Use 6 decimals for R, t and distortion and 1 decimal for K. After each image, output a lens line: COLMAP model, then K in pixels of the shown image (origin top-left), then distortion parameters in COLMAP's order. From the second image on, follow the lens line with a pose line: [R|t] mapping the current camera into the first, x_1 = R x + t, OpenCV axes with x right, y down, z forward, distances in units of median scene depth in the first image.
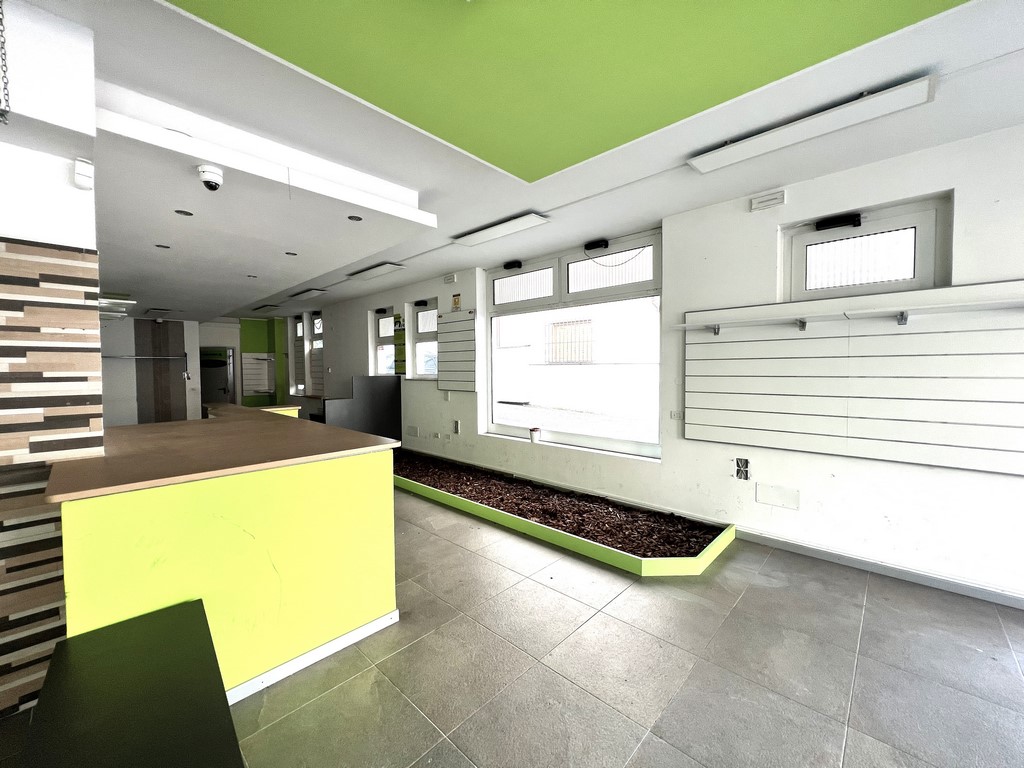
lens RADIAL K [[407.6, 0, 518.5], [0, 407.6, 384.6], [0, 0, 1]] dist [-0.000855, -0.000030]
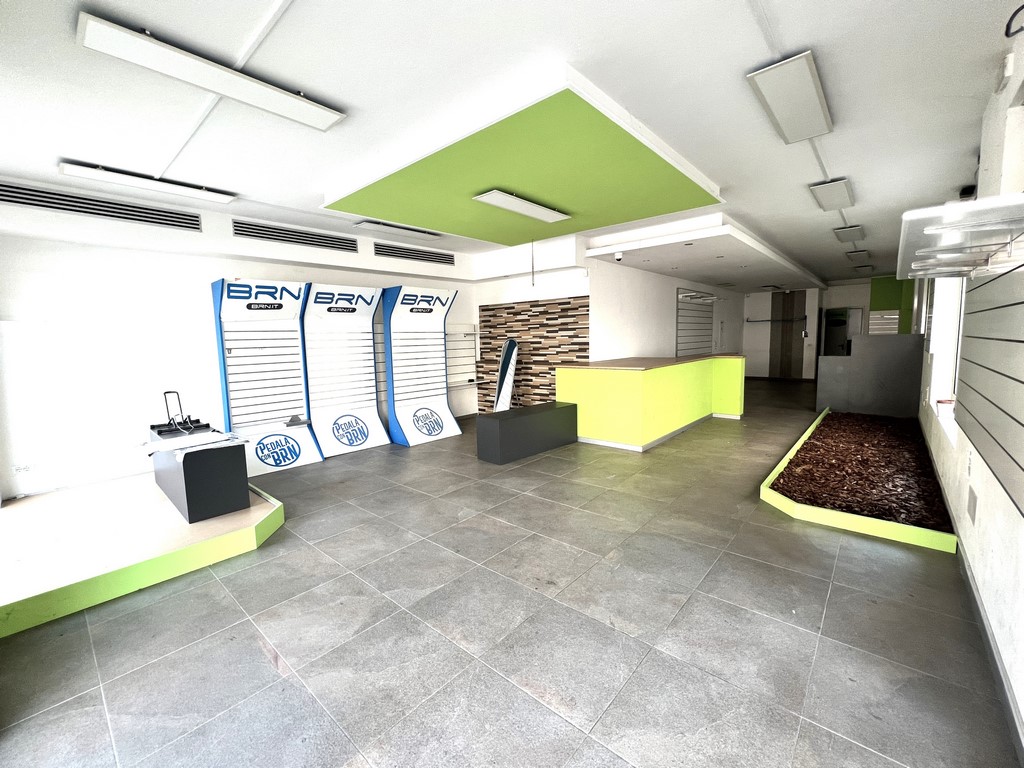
lens RADIAL K [[407.6, 0, 508.6], [0, 407.6, 375.0], [0, 0, 1]] dist [-0.000855, -0.000030]
pose [[0.045980, 0.097790, -0.994144, 1.753191], [-0.015719, 0.995145, 0.097161, -0.016031], [0.998819, 0.011159, 0.047294, 0.204173]]
